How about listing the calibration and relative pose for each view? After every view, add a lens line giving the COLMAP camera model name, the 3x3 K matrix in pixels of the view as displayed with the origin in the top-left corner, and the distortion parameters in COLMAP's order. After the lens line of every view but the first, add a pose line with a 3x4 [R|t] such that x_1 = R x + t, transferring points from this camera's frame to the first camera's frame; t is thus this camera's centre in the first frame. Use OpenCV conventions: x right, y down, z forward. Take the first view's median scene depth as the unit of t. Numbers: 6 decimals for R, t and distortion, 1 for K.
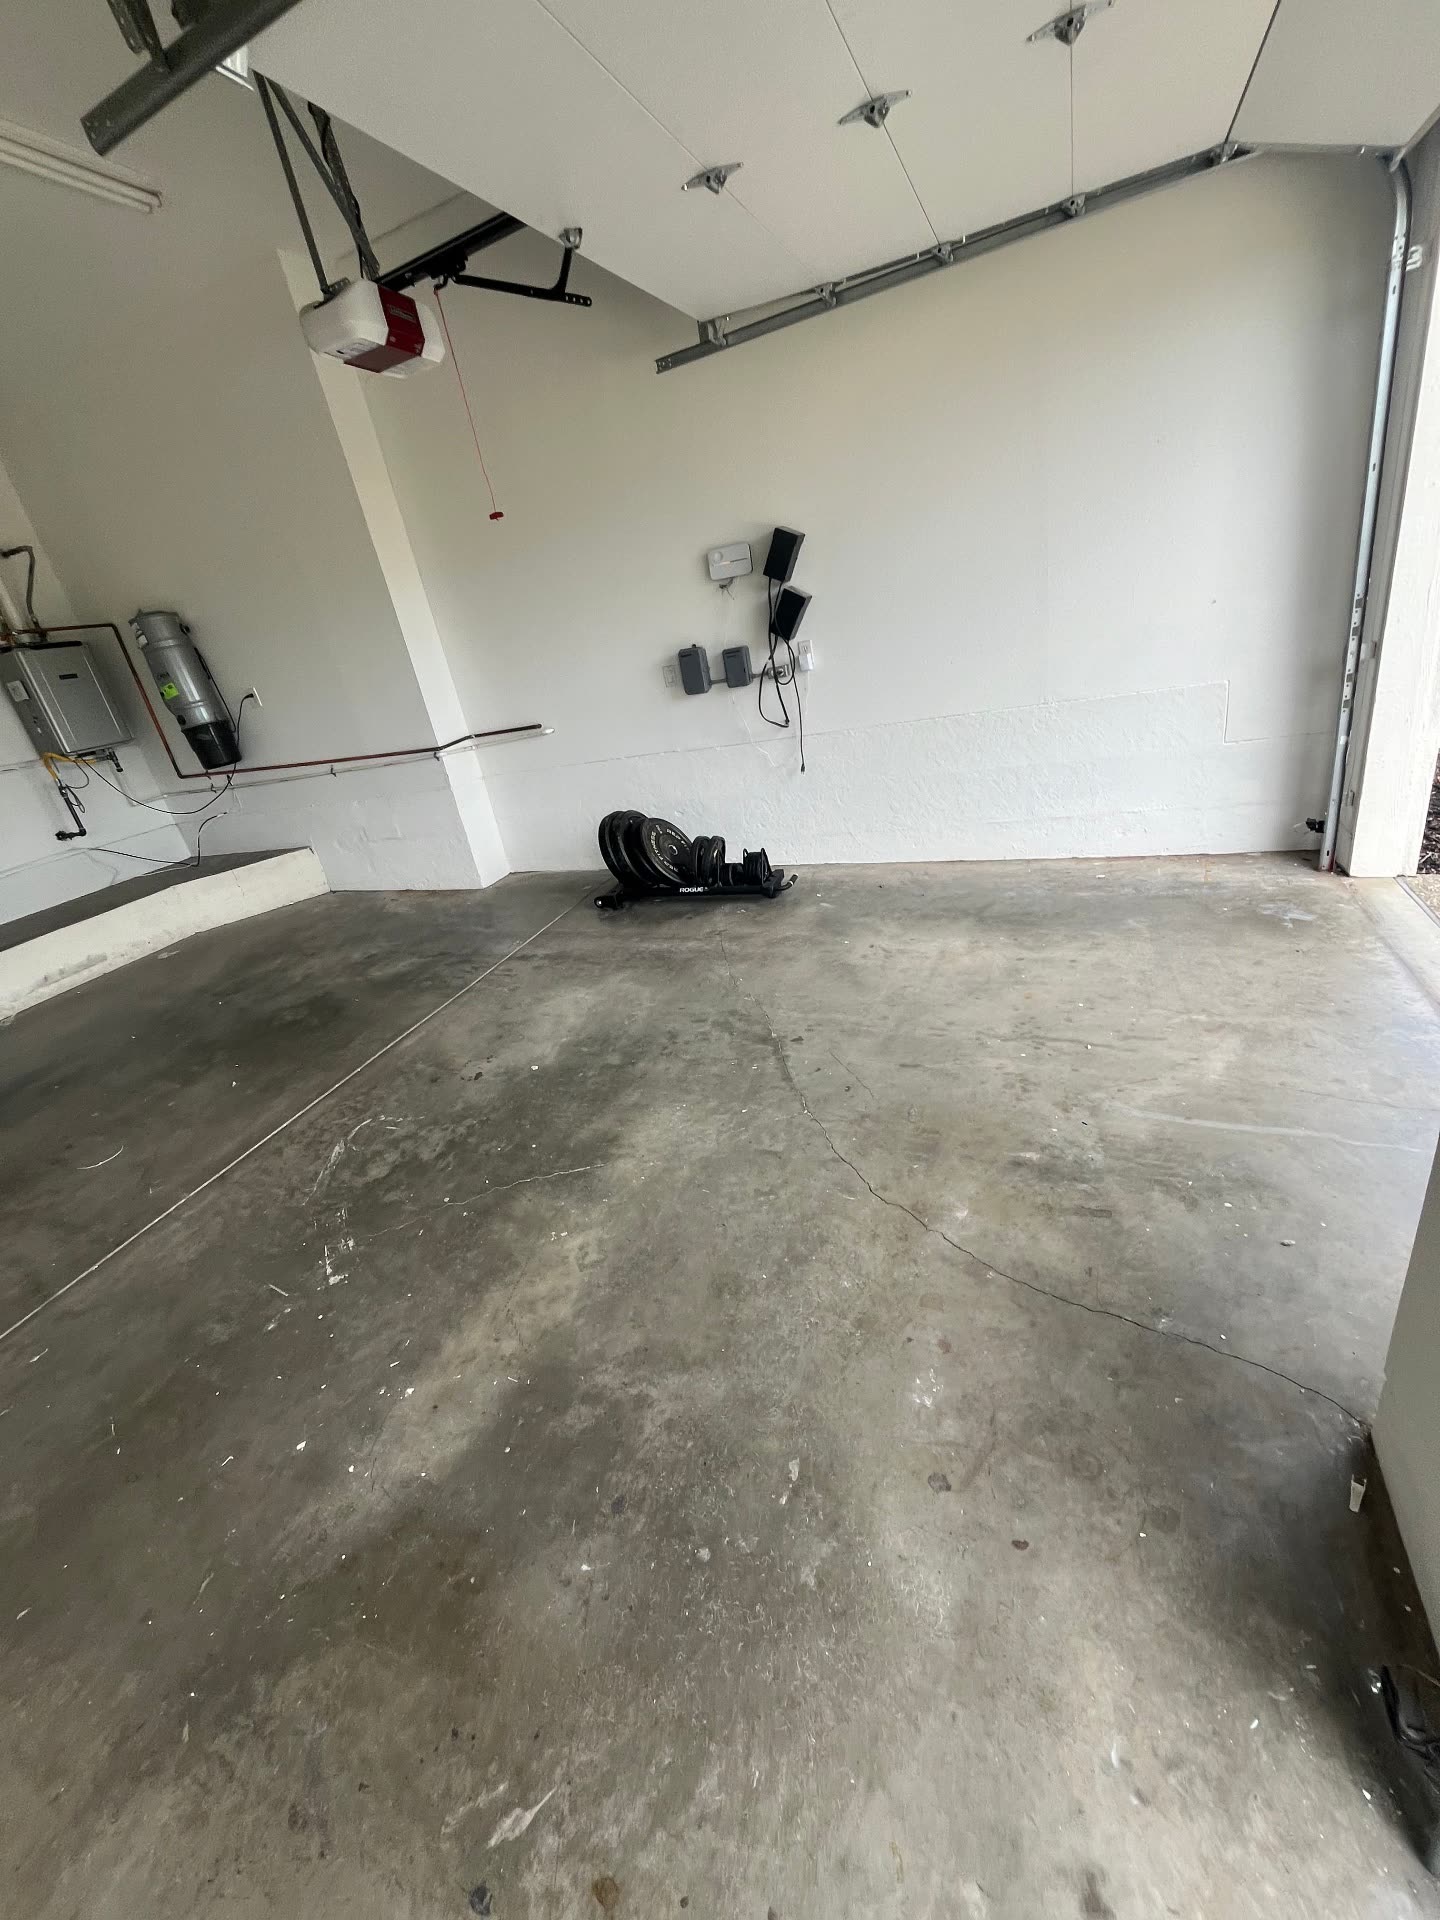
lens RADIAL K [[770.9, 0, 717.4], [0, 770.9, 954.8], [0, 0, 1]] dist [-0.003678, 0.000061]
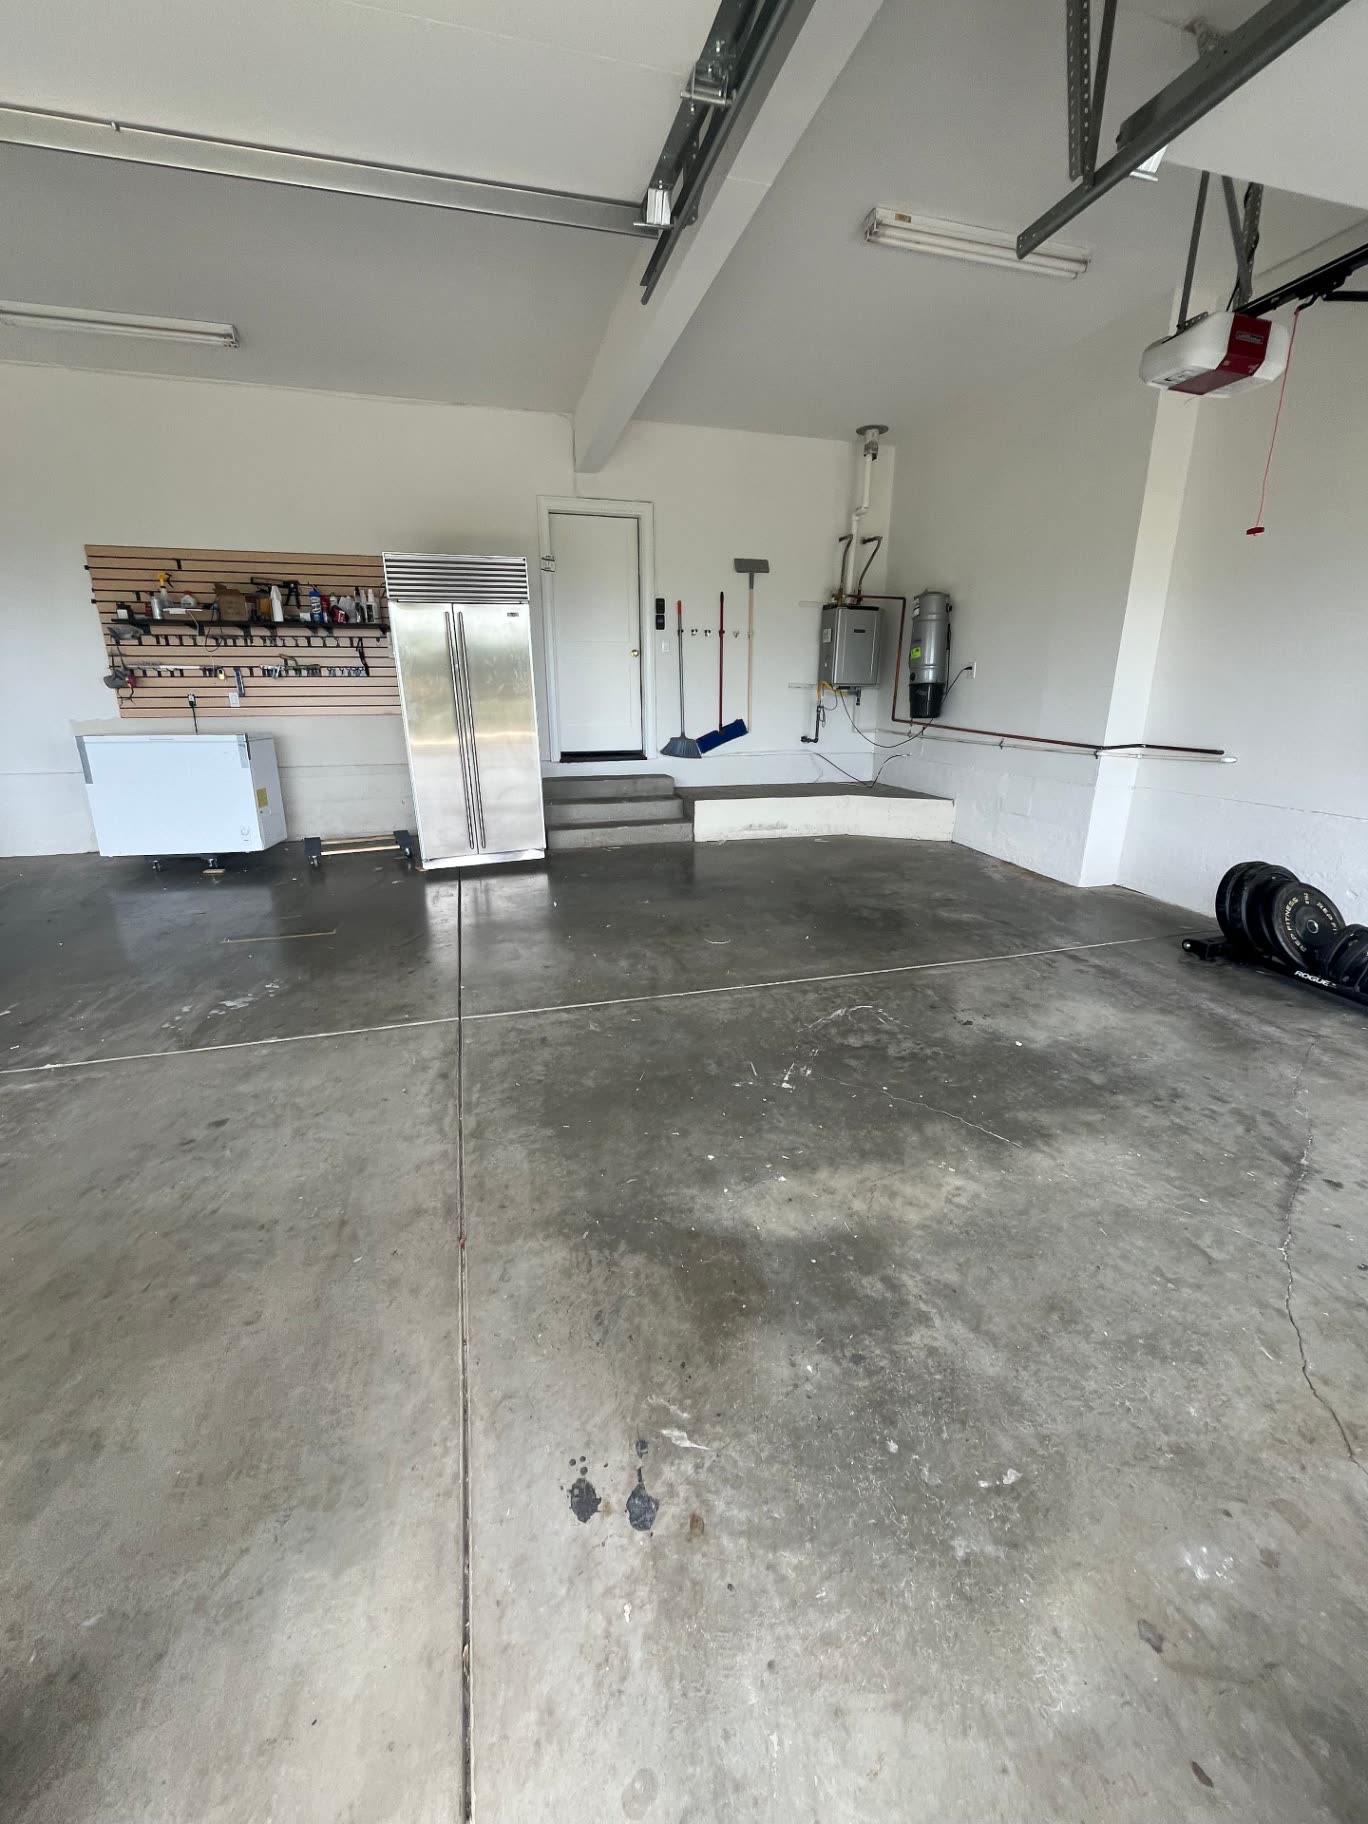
lens RADIAL K [[732.3, 0, 686.7], [0, 732.3, 908.3], [0, 0, 1]] dist [-0.003678, 0.000061]
pose [[0.605108, 0.400729, -0.687940, 0.117171], [-0.424806, 0.893318, 0.146707, 0.032835], [0.673339, 0.203467, 0.710786, -0.055301]]
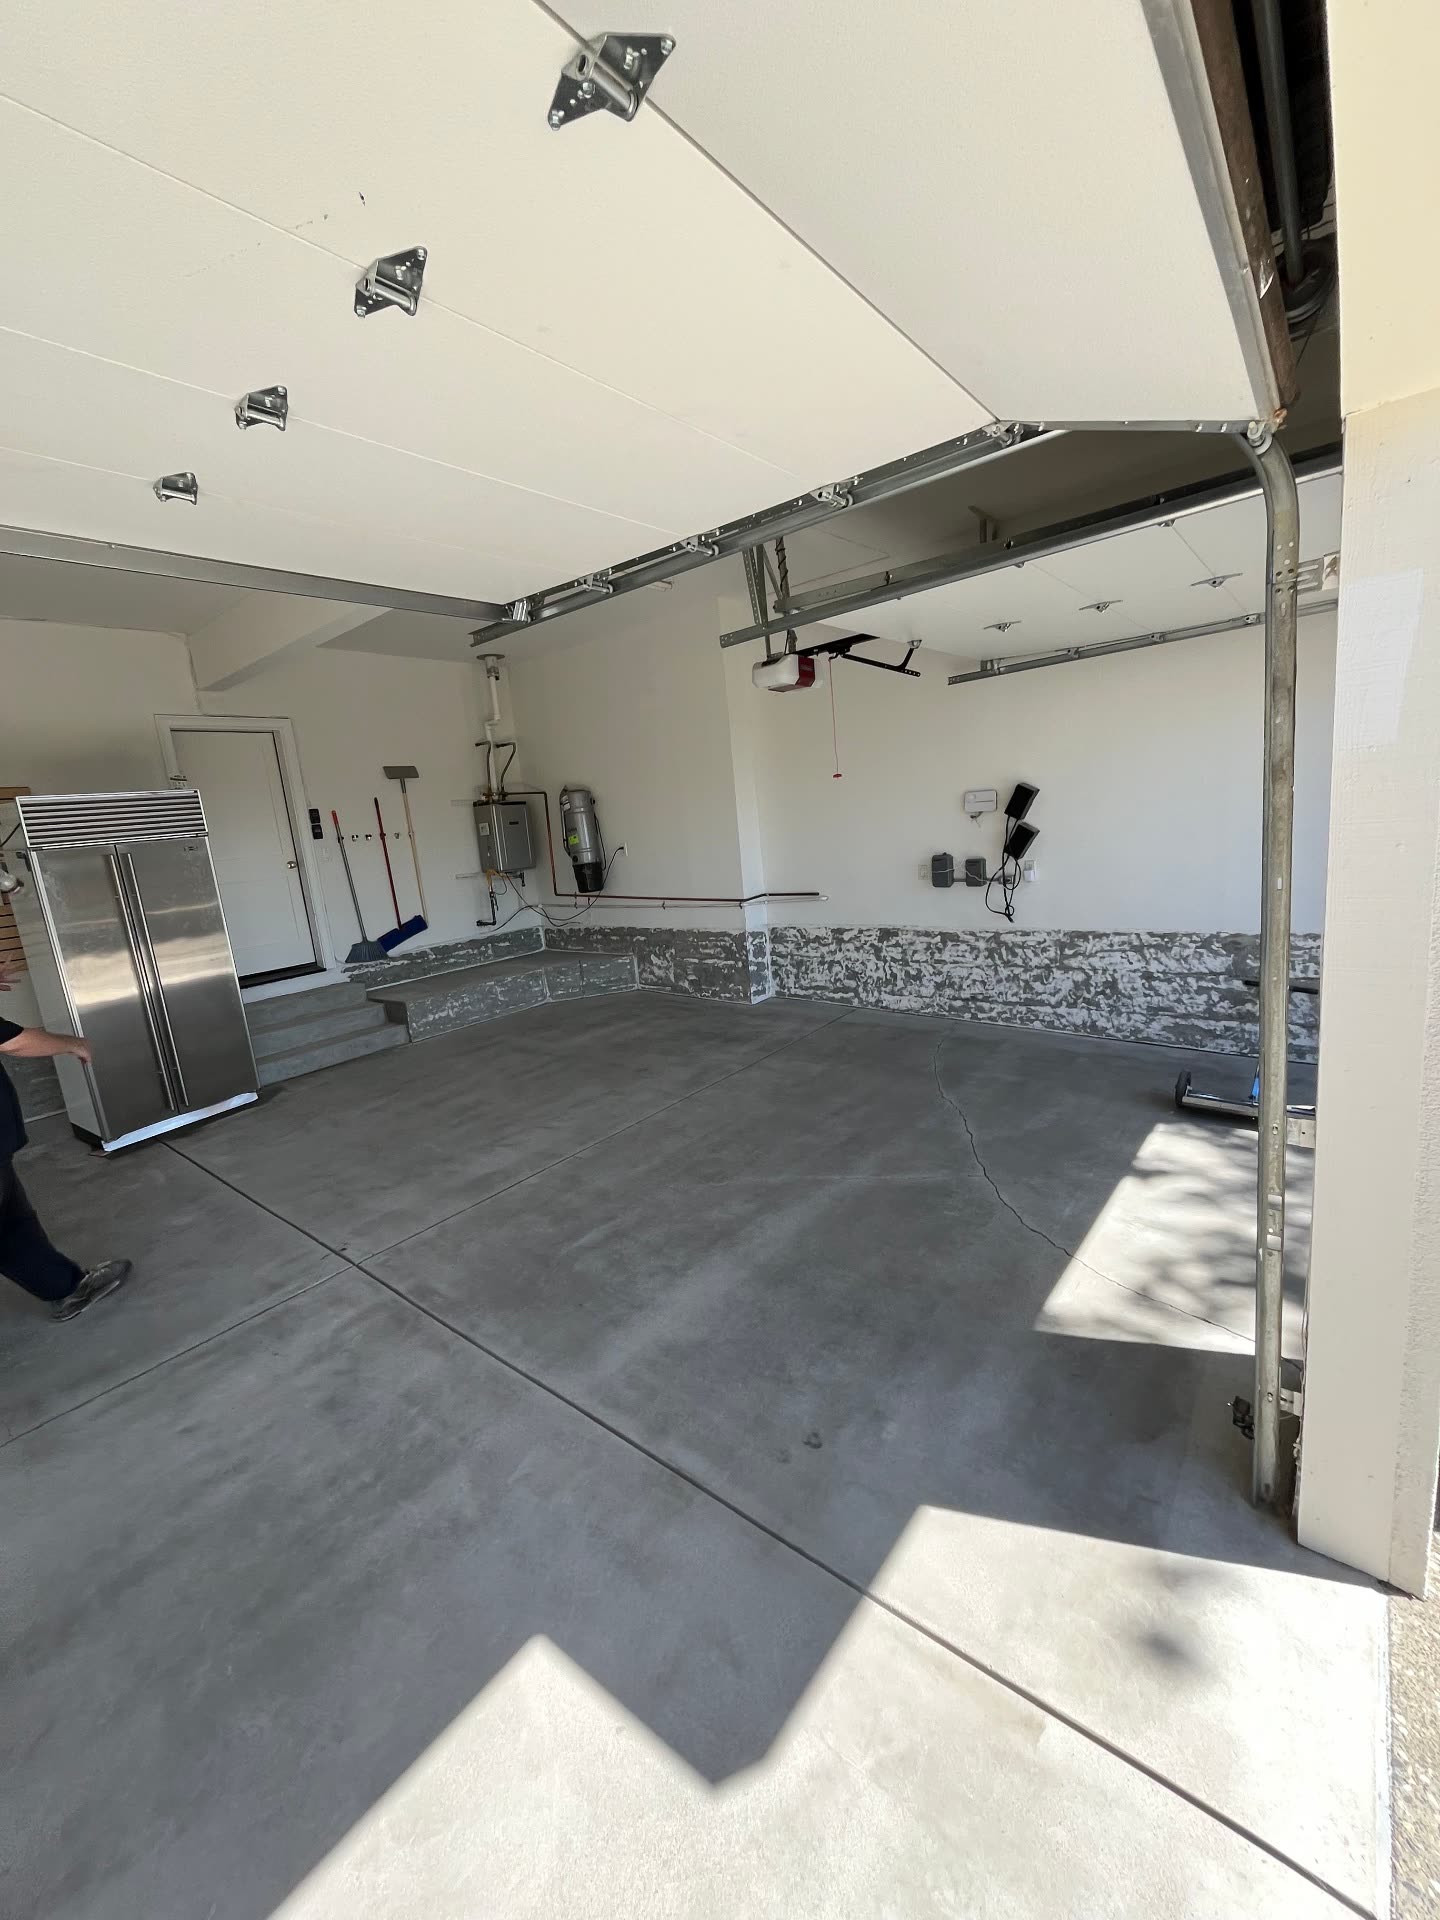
lens RADIAL K [[770.9, 0, 718.8], [0, 770.9, 960.7], [0, 0, 1]] dist [-0.003678, 0.000061]
pose [[0.953813, 0.146612, -0.262193, -0.044158], [-0.194221, 0.966825, -0.165917, 0.145860], [0.229169, 0.209177, 0.950645, -0.587037]]
